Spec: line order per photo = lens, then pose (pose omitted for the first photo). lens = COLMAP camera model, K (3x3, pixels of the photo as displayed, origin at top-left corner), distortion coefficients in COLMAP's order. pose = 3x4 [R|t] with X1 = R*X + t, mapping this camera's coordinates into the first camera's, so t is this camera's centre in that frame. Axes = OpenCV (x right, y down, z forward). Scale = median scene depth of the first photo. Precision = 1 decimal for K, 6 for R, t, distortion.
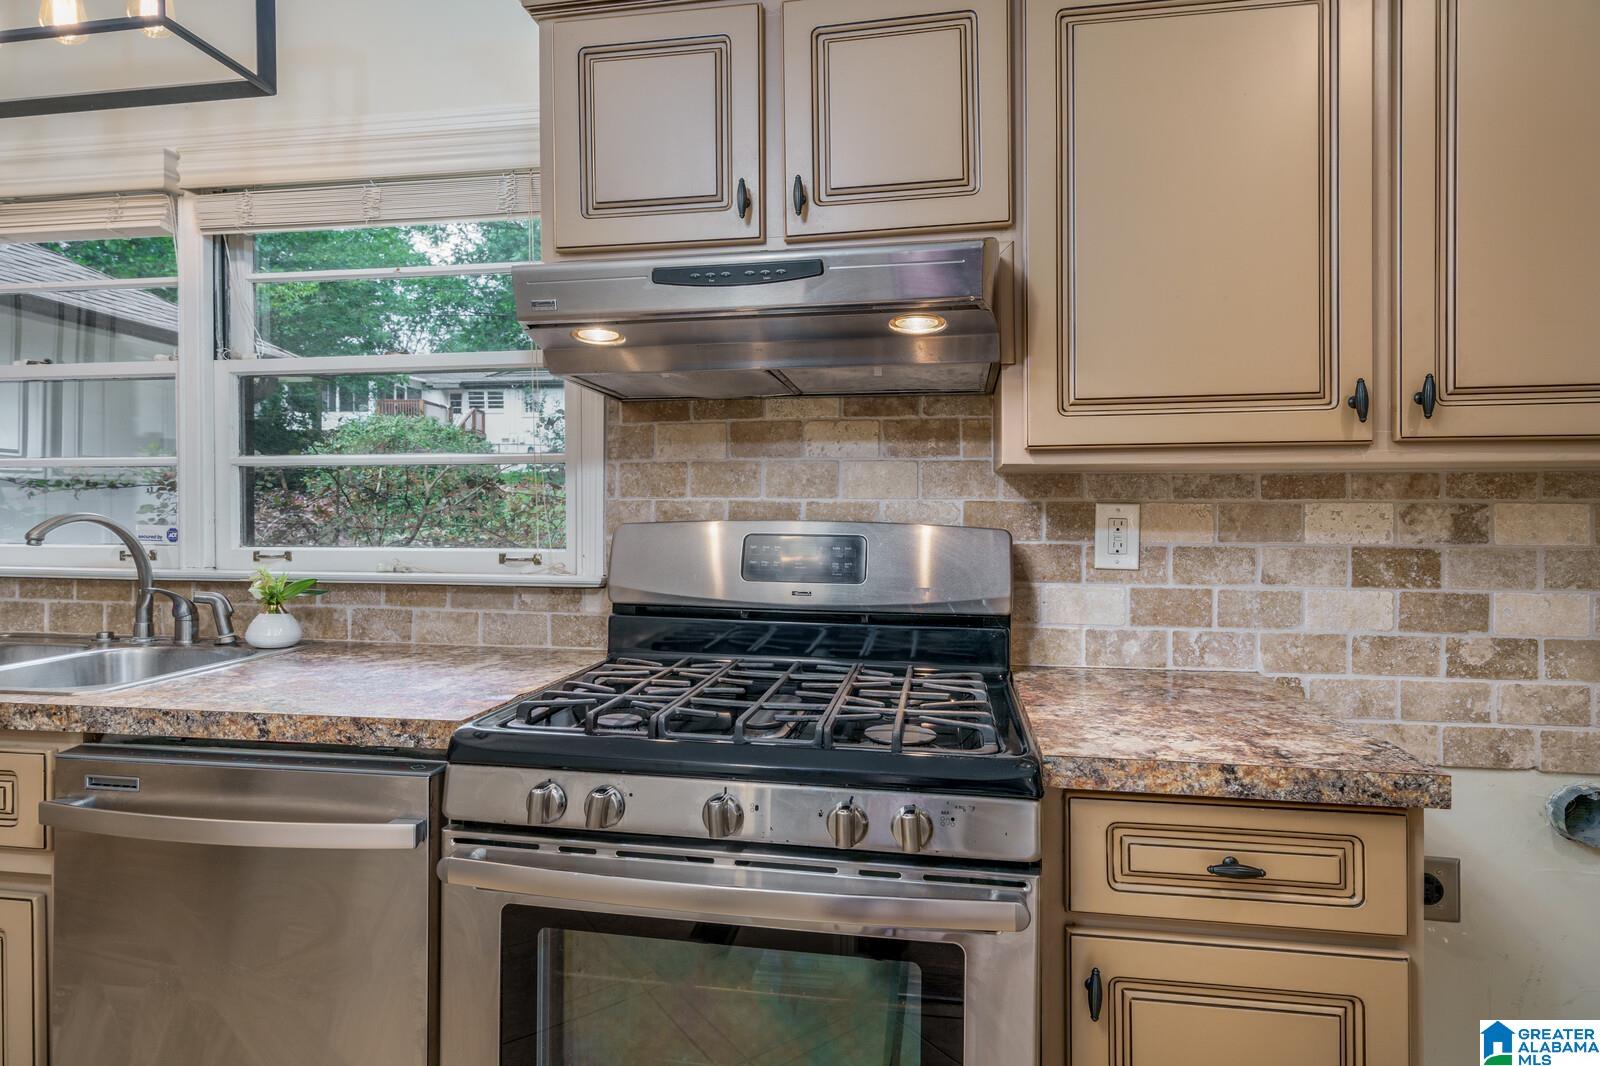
lens RADIAL K [[879.9, 0, 796.0], [0, 879.9, 517.2], [0, 0, 1]] dist [0.002916, 0.000368]
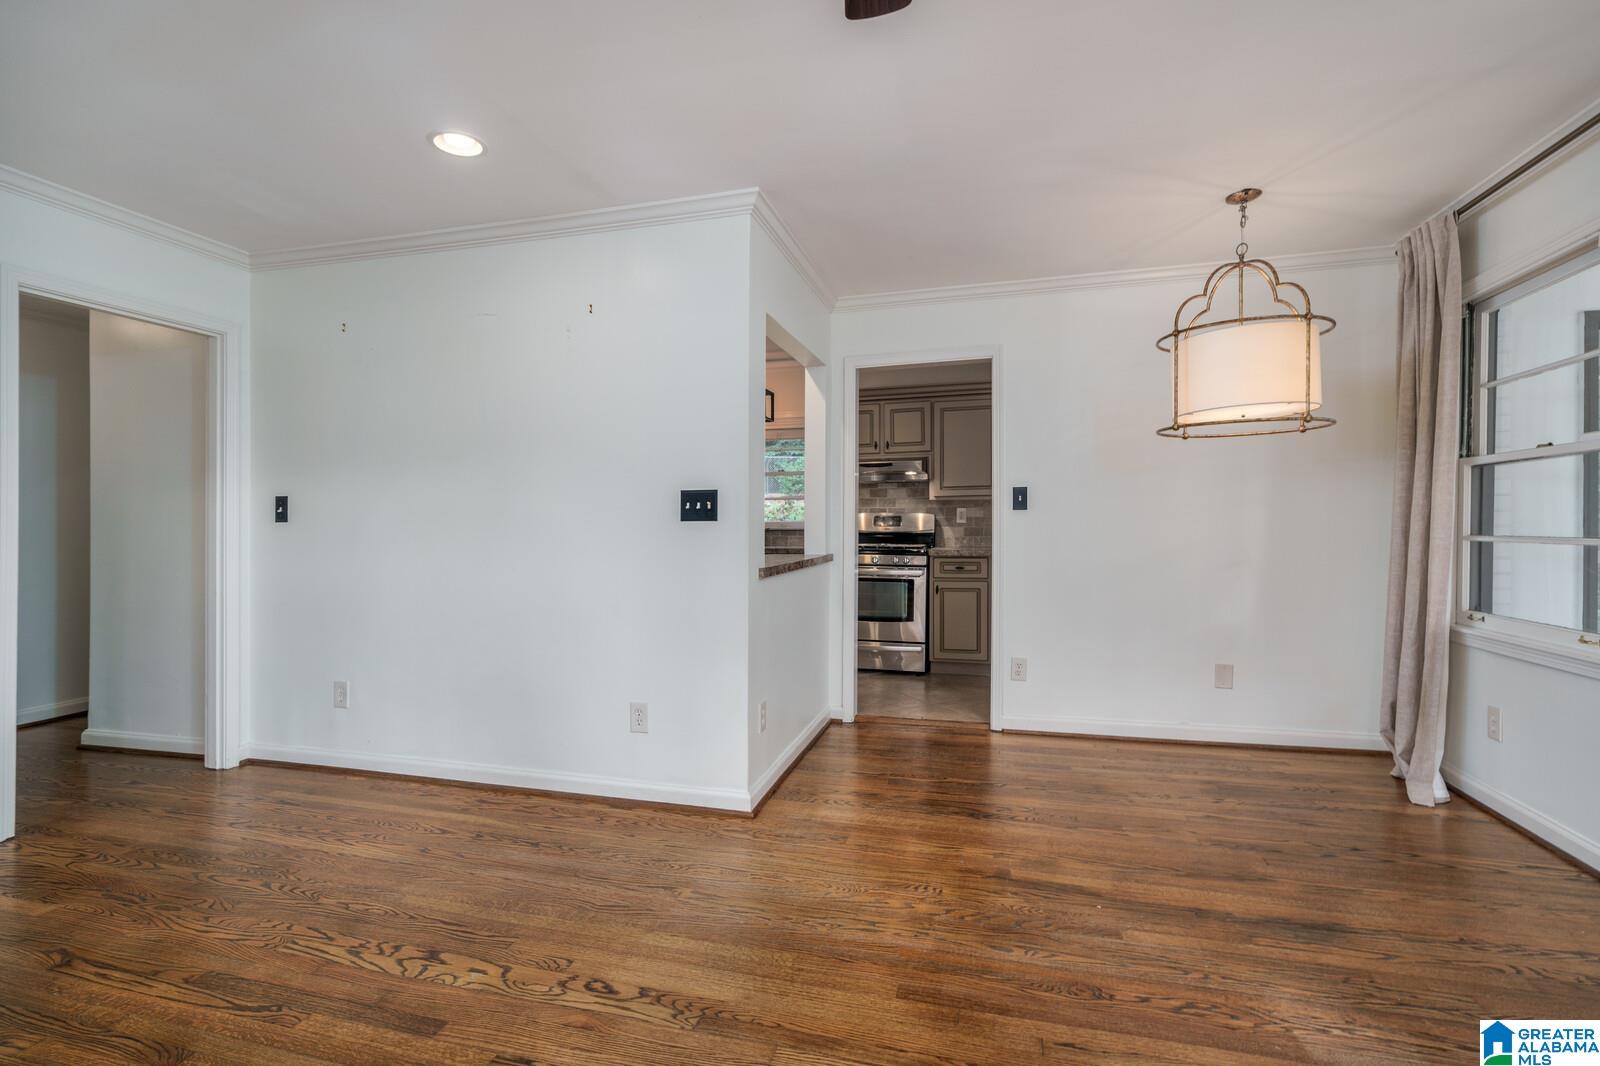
lens RADIAL K [[732.9, 0, 797.4], [0, 732.9, 528.7], [0, 0, 1]] dist [0.000912, 0.000040]
pose [[0.993883, -0.001553, -0.110425, -0.042218], [0.003034, 0.999908, 0.013246, 0.040284], [0.110395, -0.013500, 0.993796, -3.035924]]
